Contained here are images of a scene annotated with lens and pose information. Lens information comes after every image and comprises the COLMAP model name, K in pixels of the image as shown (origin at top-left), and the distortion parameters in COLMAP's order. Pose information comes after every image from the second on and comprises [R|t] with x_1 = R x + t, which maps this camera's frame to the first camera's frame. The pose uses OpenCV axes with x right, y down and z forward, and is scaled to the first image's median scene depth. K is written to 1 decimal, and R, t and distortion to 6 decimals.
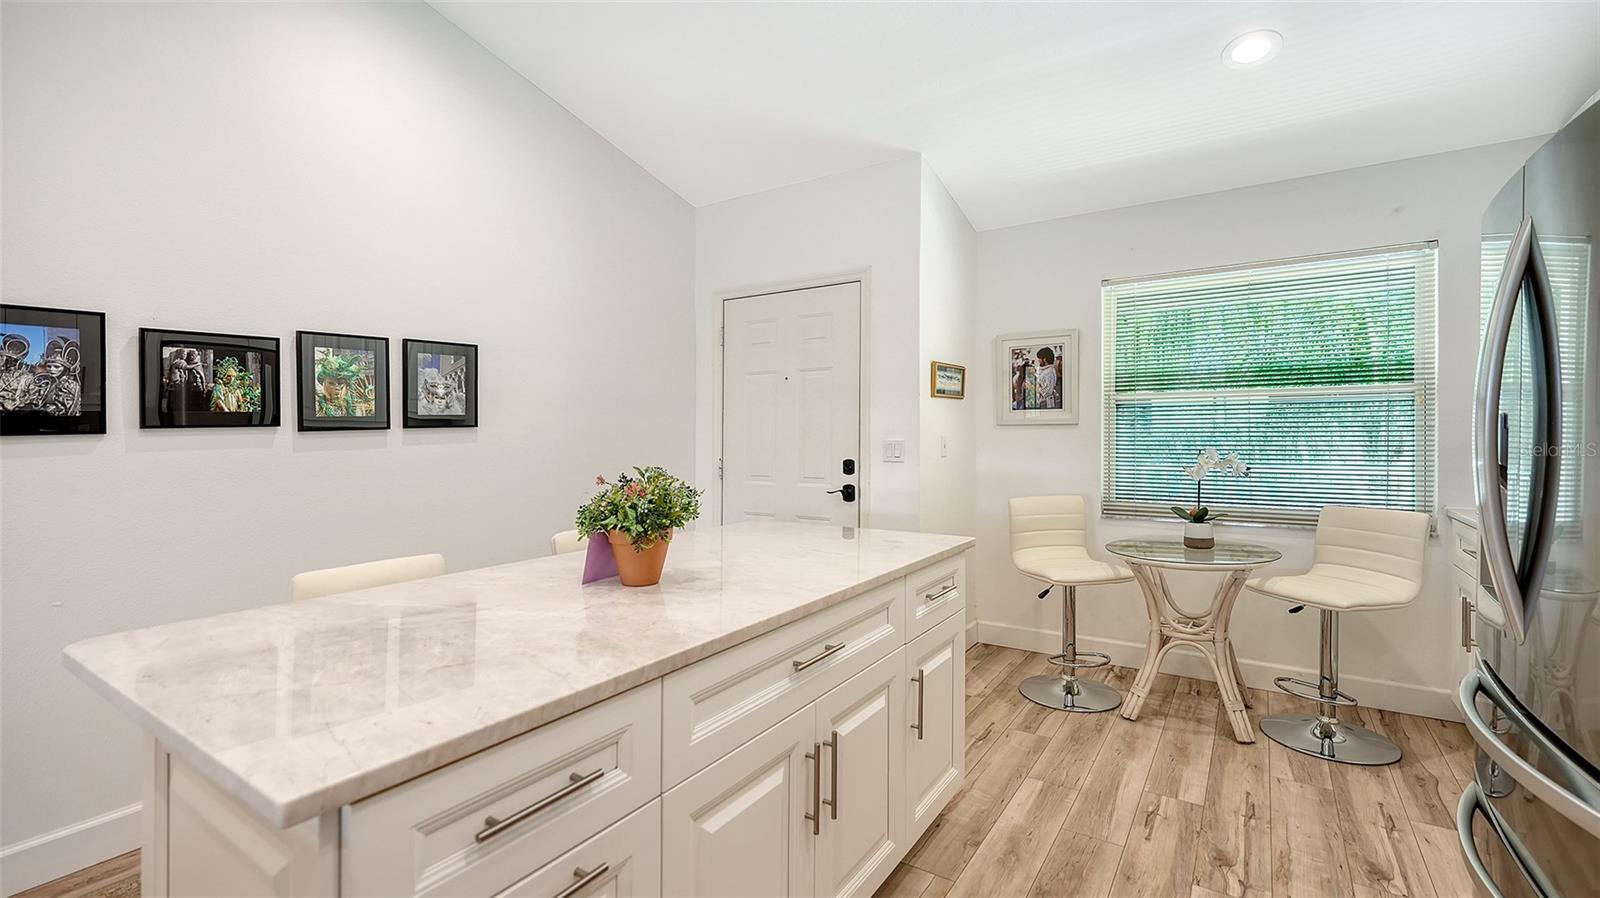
lens RADIAL K [[681.2, 0, 798.5], [0, 681.2, 450.5], [0, 0, 1]] dist [-0.013250, -0.000177]
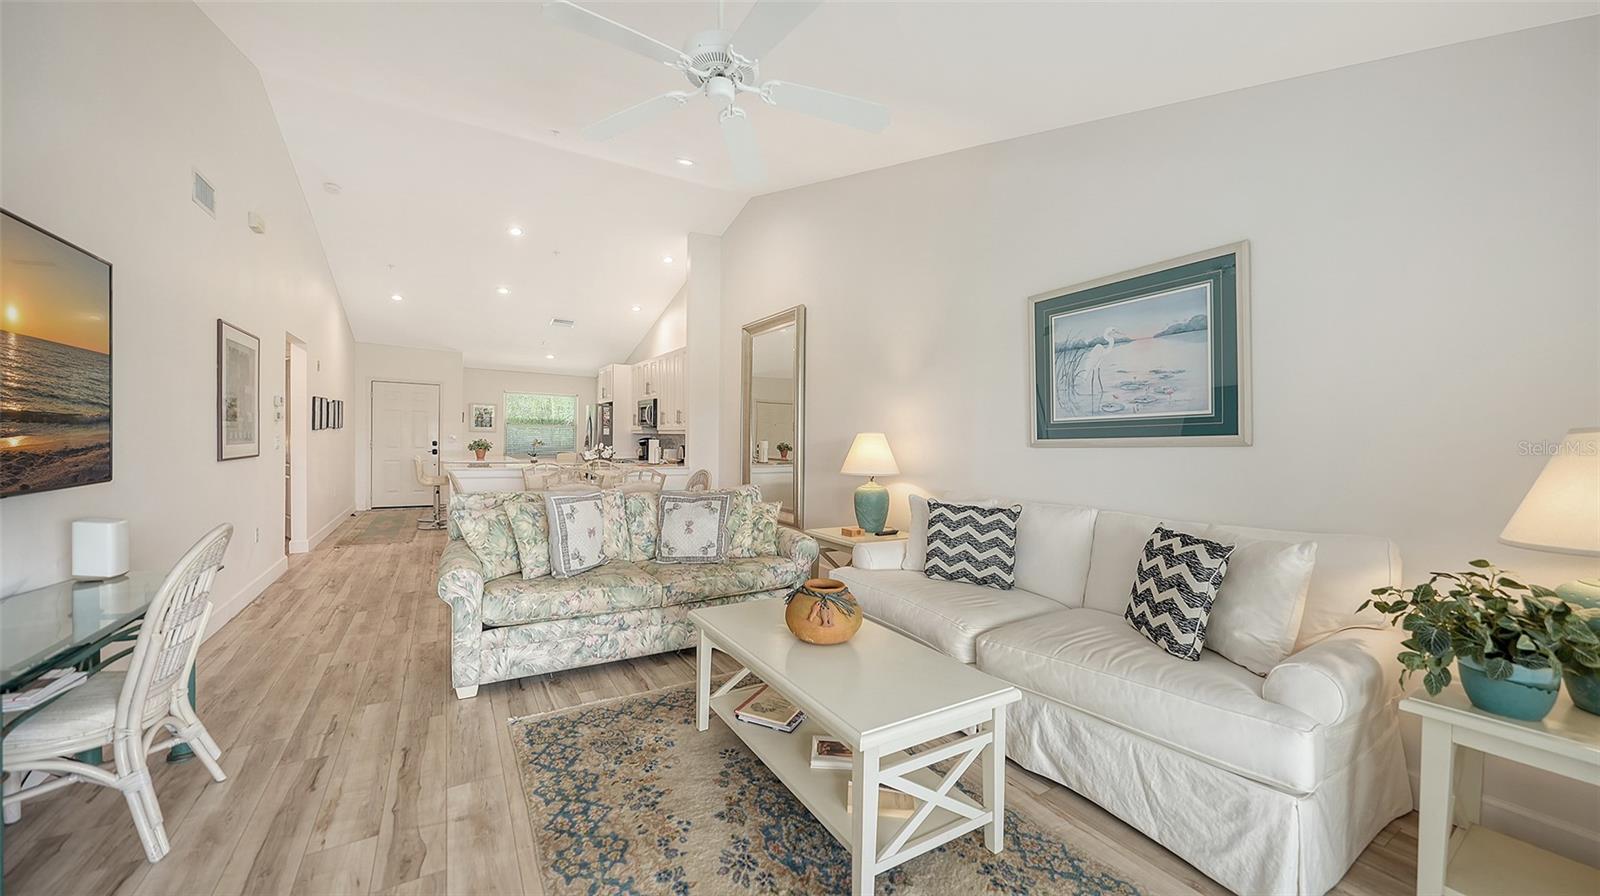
lens RADIAL K [[579.2, 0, 794.2], [0, 579.2, 452.3], [0, 0, 1]] dist [-0.003916, -0.000336]
pose [[0.407190, -0.006507, 0.913320, -1.797090], [0.003604, 0.999978, 0.005518, 0.059388], [-0.913336, 0.001045, 0.407205, -1.709411]]
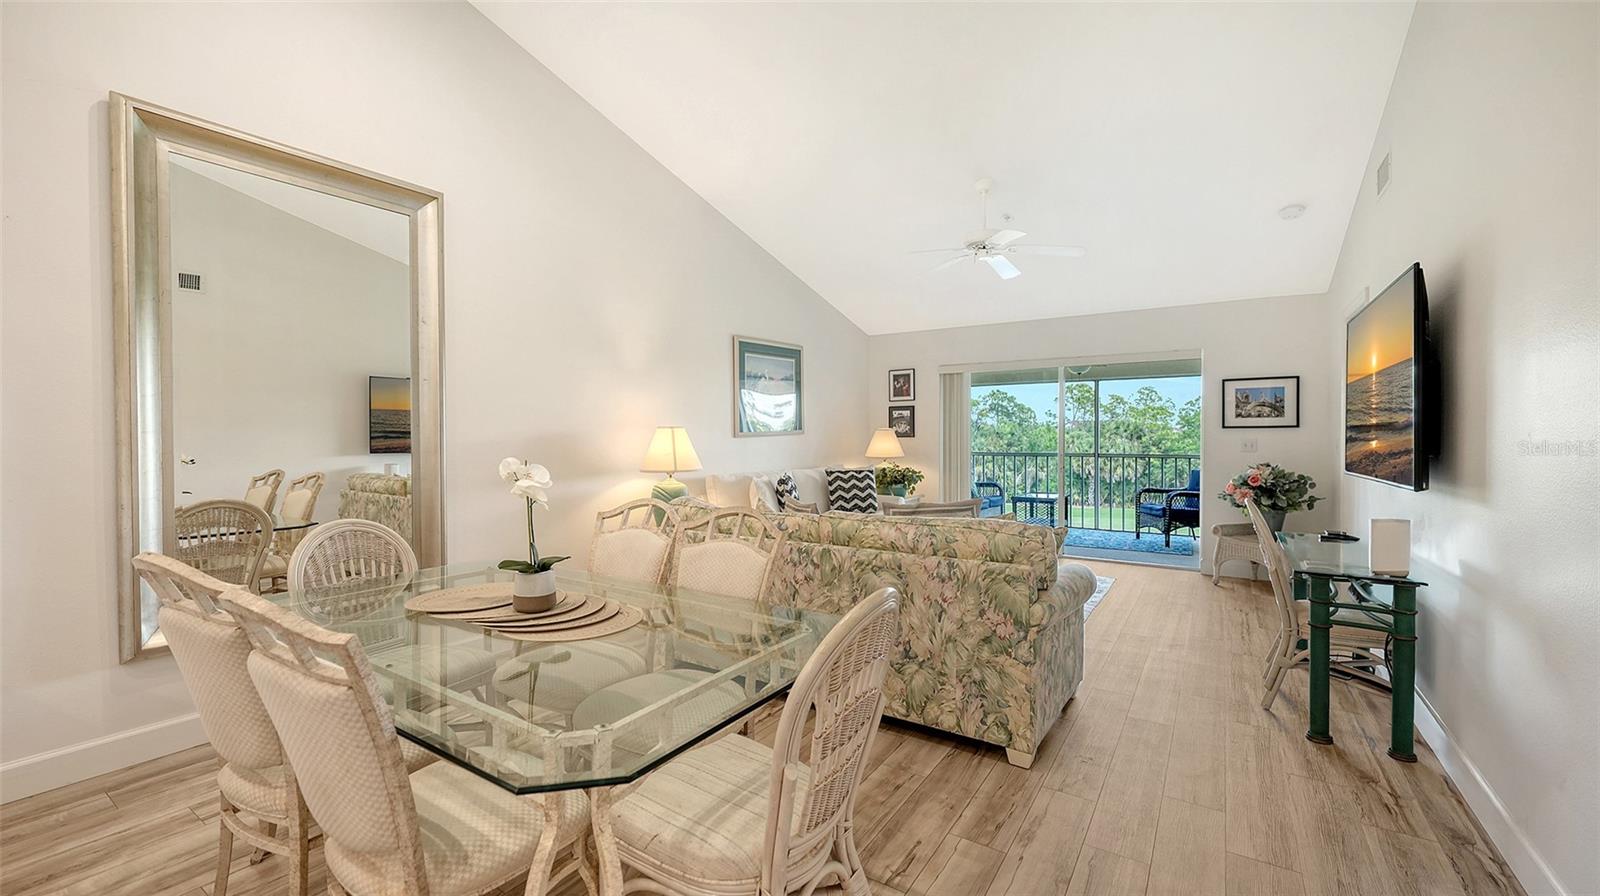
lens RADIAL K [[634.5, 0, 781.5], [0, 634.5, 443.9], [0, 0, 1]] dist [-0.006006, 0.000280]
pose [[-0.999956, 0.009323, 0.000695, -0.821349], [0.009343, 0.999177, 0.039470, 0.010134], [-0.000326, 0.039475, -0.999221, -0.040624]]
